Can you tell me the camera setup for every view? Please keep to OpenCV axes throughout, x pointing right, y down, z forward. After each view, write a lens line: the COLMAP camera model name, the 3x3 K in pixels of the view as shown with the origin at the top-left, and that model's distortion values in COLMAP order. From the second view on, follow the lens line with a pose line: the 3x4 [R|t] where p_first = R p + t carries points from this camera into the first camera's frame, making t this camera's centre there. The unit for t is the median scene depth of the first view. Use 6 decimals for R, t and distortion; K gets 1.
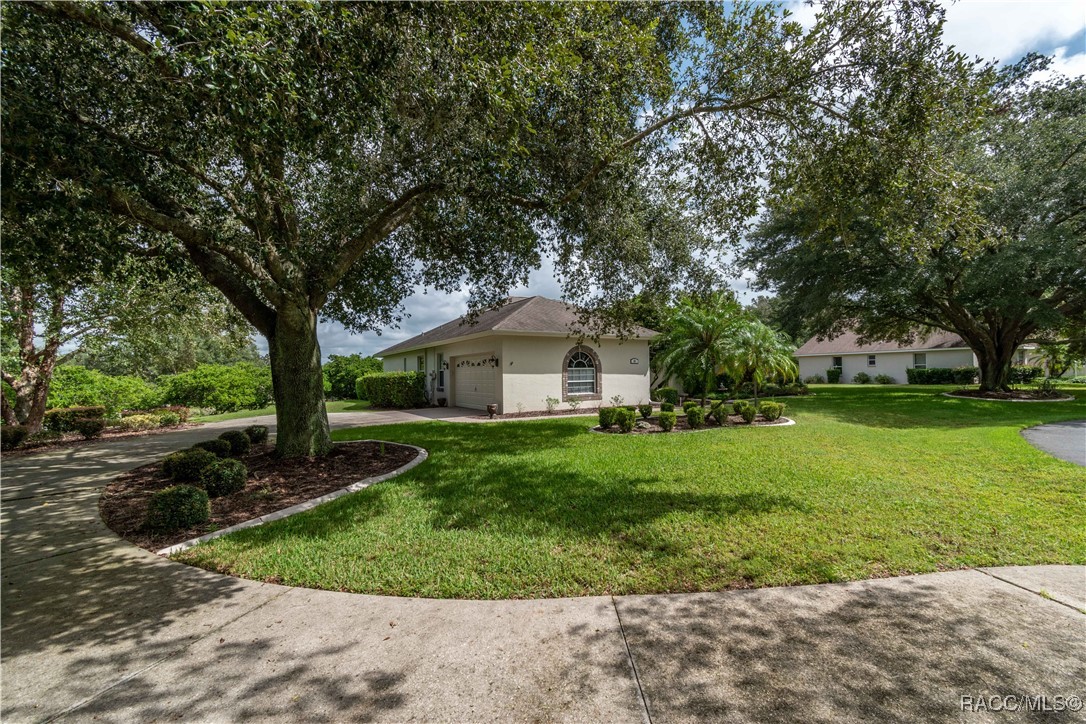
lens RADIAL K [[497.0, 0, 545.0], [0, 497.0, 365.9], [0, 0, 1]] dist [-0.005103, -0.000274]
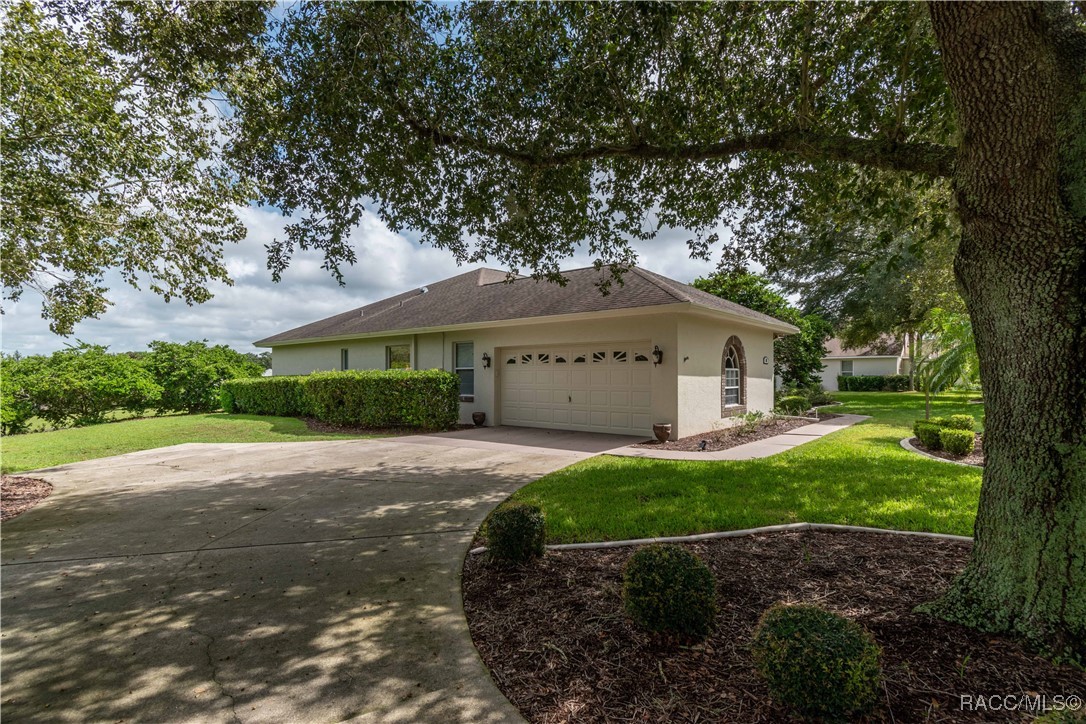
lens RADIAL K [[539.5, 0, 541.6], [0, 539.5, 363.1], [0, 0, 1]] dist [0.001517, 0.000090]
pose [[0.929922, 0.021656, 0.367118, -0.272266], [-0.017735, 0.999744, -0.014052, 0.007209], [-0.367328, 0.006556, 0.930068, 0.233404]]
